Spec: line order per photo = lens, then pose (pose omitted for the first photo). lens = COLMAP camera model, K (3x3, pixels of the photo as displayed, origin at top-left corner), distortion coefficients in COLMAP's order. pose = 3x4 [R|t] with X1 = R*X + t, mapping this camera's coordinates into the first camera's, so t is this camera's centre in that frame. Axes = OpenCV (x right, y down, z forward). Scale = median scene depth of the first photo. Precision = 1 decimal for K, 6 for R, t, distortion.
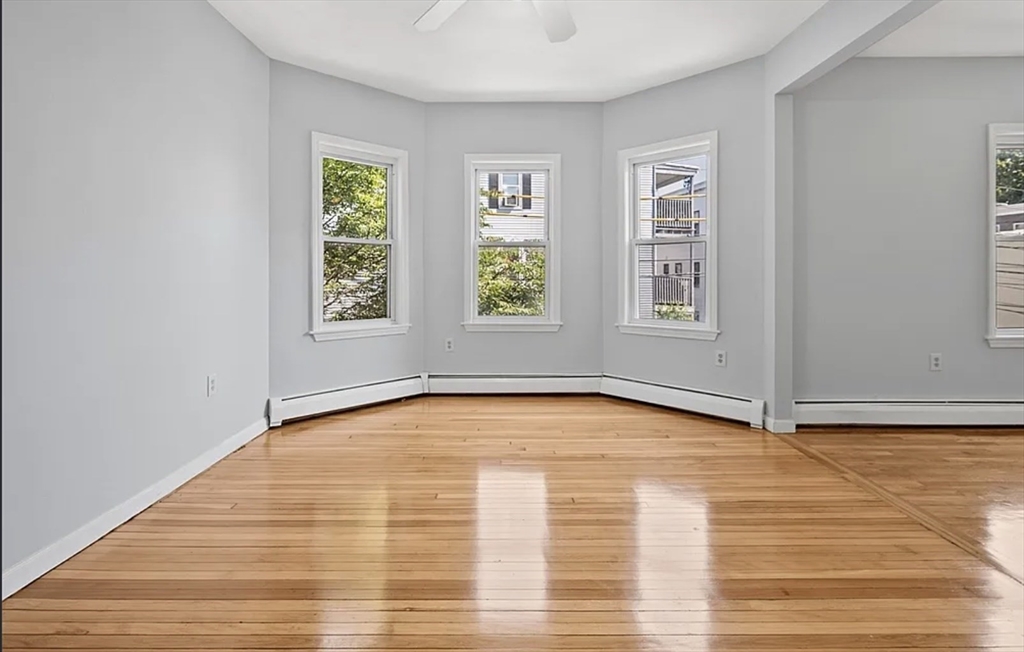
lens RADIAL K [[488.5, 0, 496.1], [0, 488.5, 280.0], [0, 0, 1]] dist [-0.002543, -0.000673]
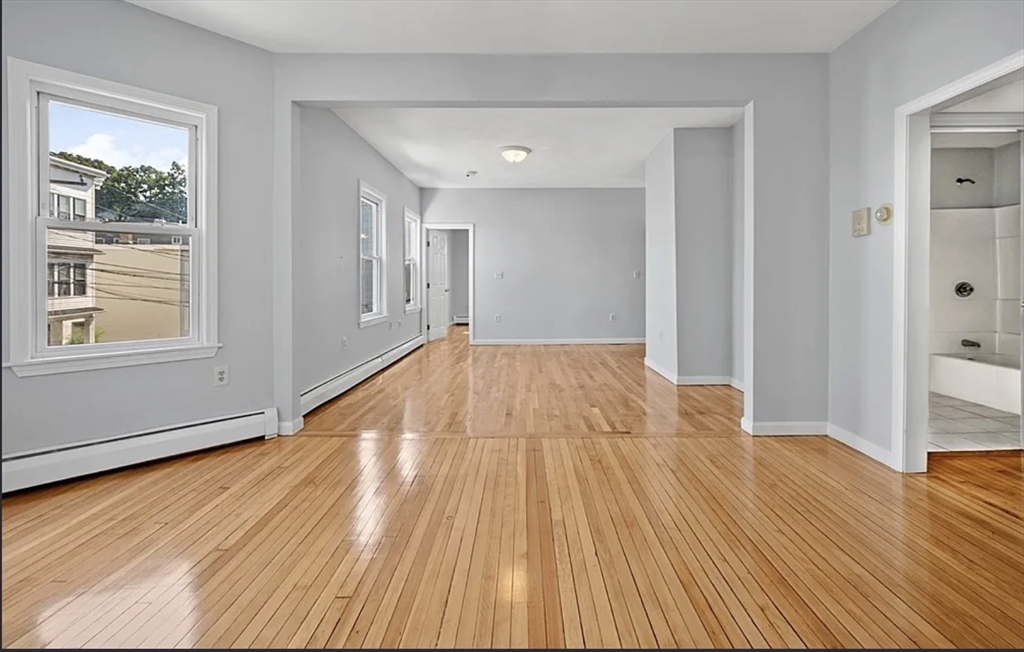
lens RADIAL K [[423.8, 0, 528.7], [0, 423.8, 285.8], [0, 0, 1]] dist [-0.005242, -0.000514]
pose [[-0.016937, -0.006329, 0.999837, -0.302188], [0.002521, 0.999977, 0.006372, -0.000910], [-0.999853, 0.002629, -0.016921, 0.499206]]
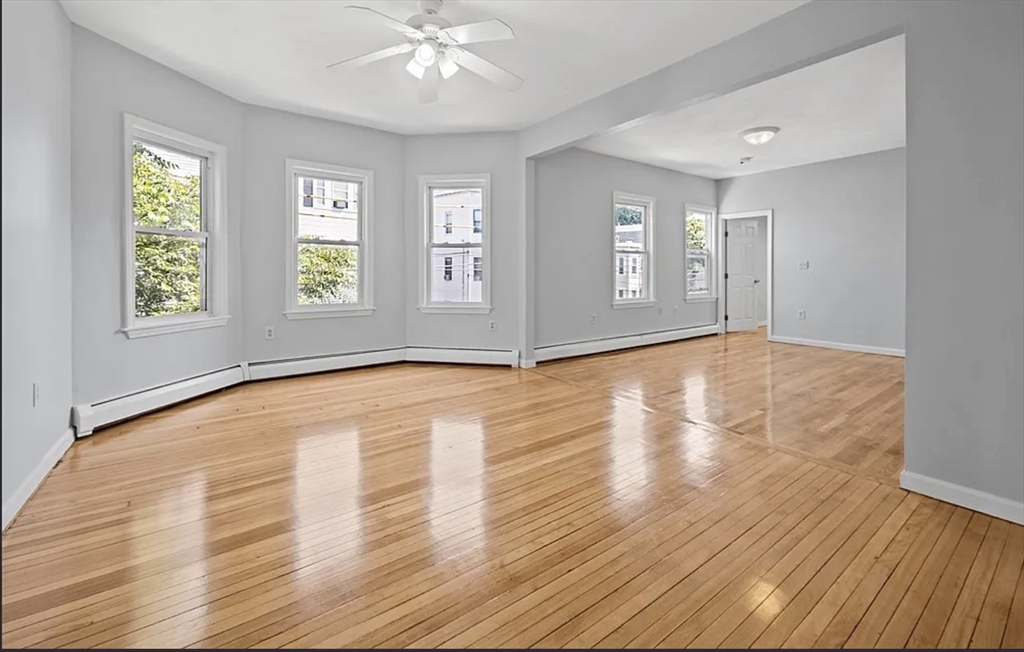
lens RADIAL K [[423.8, 0, 519.7], [0, 423.8, 274.4], [0, 0, 1]] dist [-0.005242, -0.000514]
pose [[0.798423, -0.000024, 0.602097, -0.273079], [-0.004413, 0.999973, 0.005893, -0.005721], [-0.602081, -0.007362, 0.798401, -0.097874]]
